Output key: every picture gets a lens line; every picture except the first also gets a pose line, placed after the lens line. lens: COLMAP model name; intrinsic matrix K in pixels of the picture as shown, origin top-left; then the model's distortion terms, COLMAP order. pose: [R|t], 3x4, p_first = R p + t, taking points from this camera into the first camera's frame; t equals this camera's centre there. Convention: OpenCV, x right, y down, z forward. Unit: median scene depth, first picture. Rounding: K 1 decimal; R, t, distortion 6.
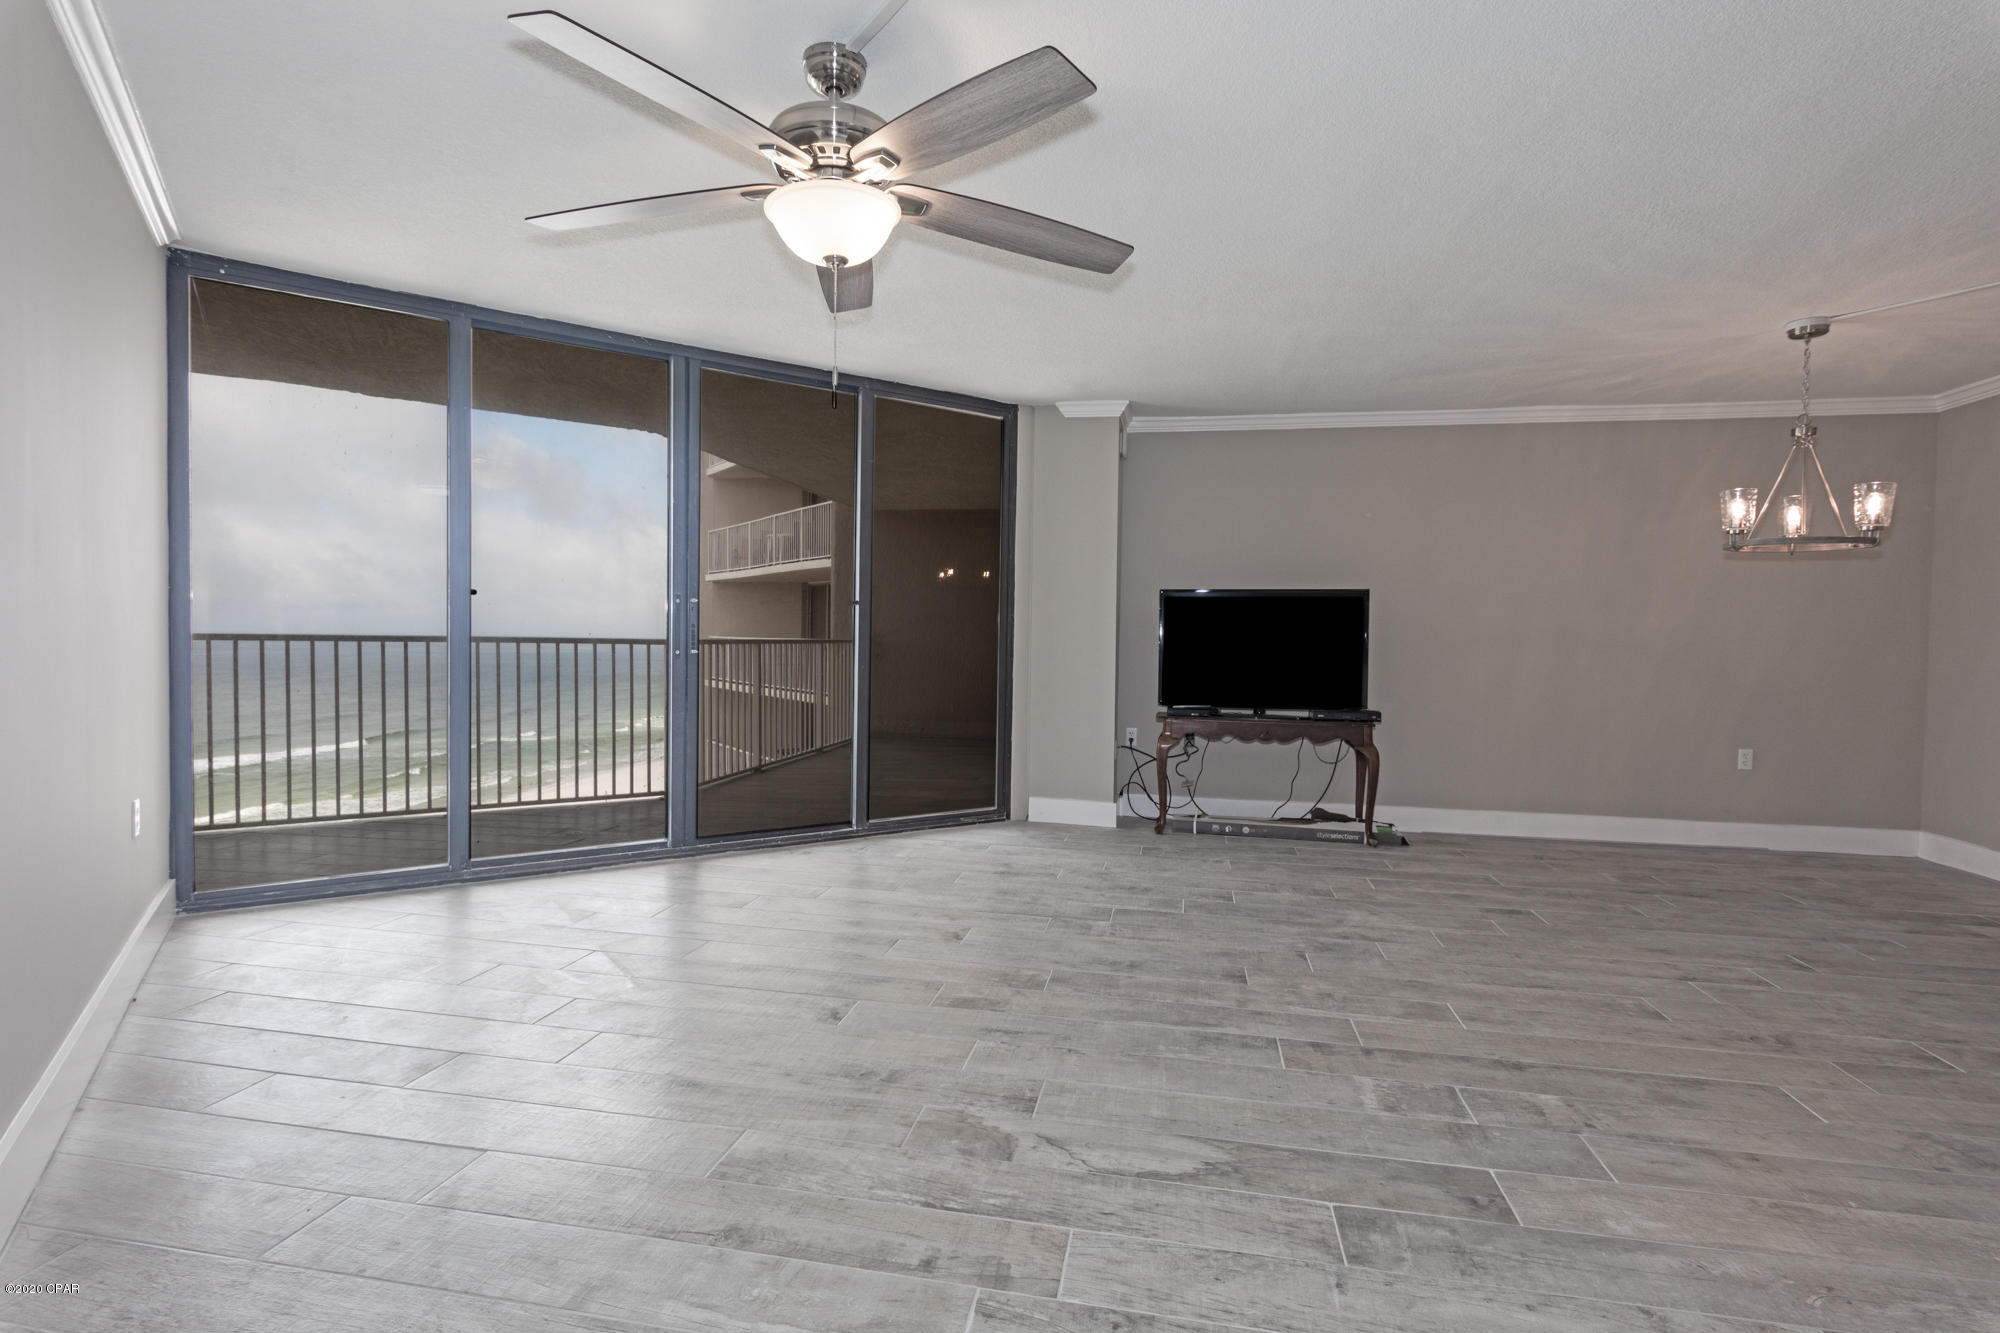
lens RADIAL K [[961.4, 0, 984.1], [0, 961.4, 660.9], [0, 0, 1]] dist [-0.002805, -0.000406]
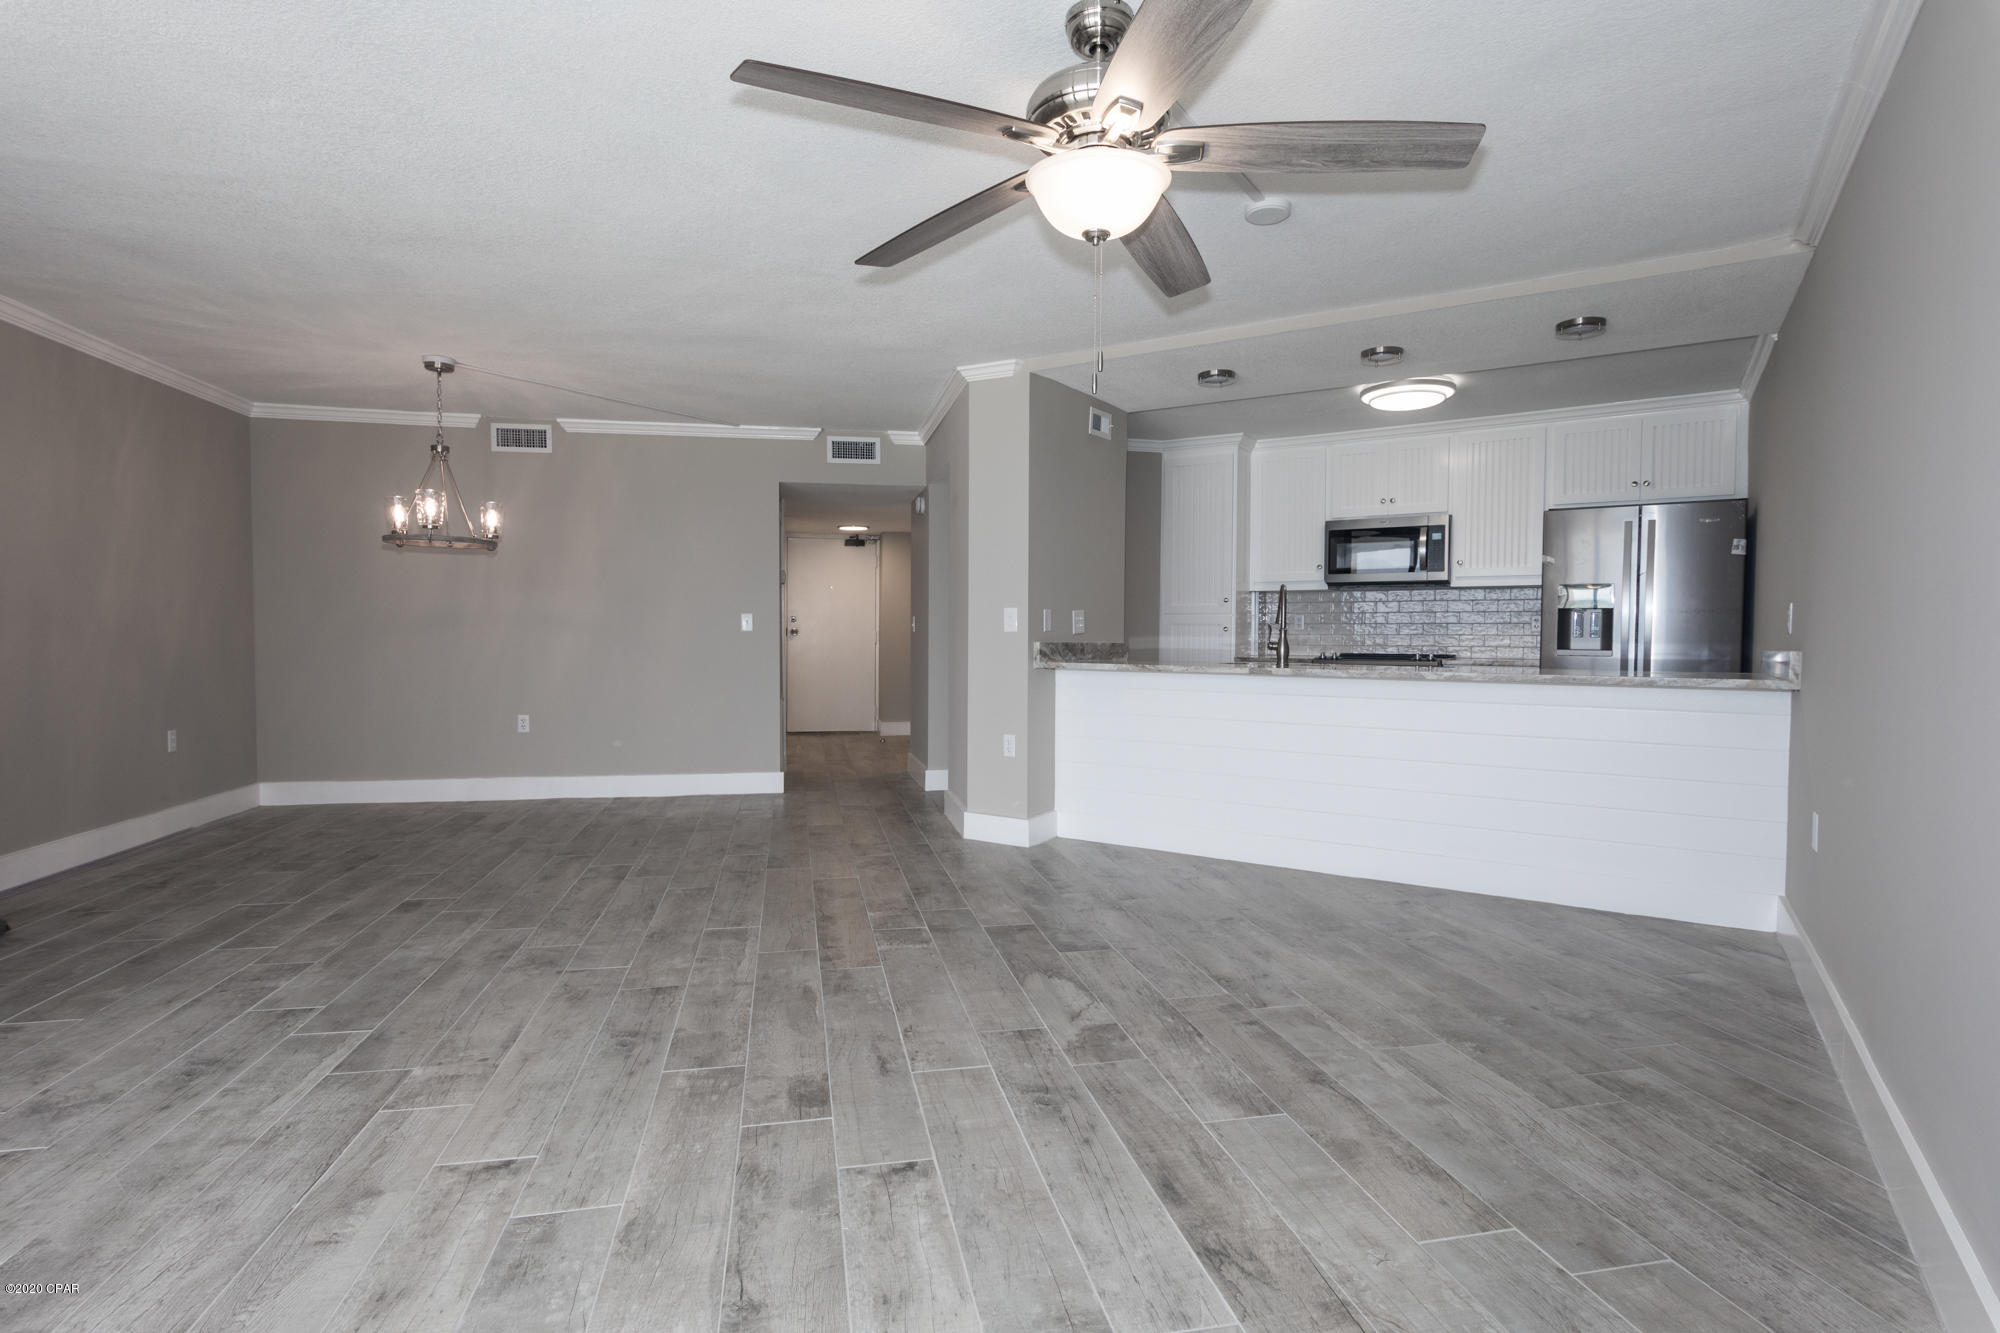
lens RADIAL K [[961.4, 0, 1003.1], [0, 961.4, 668.8], [0, 0, 1]] dist [-0.002805, -0.000406]
pose [[-0.374855, -0.055983, 0.925392, -0.821478], [0.009476, 0.997892, 0.064207, -0.047836], [-0.927035, 0.032838, -0.373534, 1.181871]]
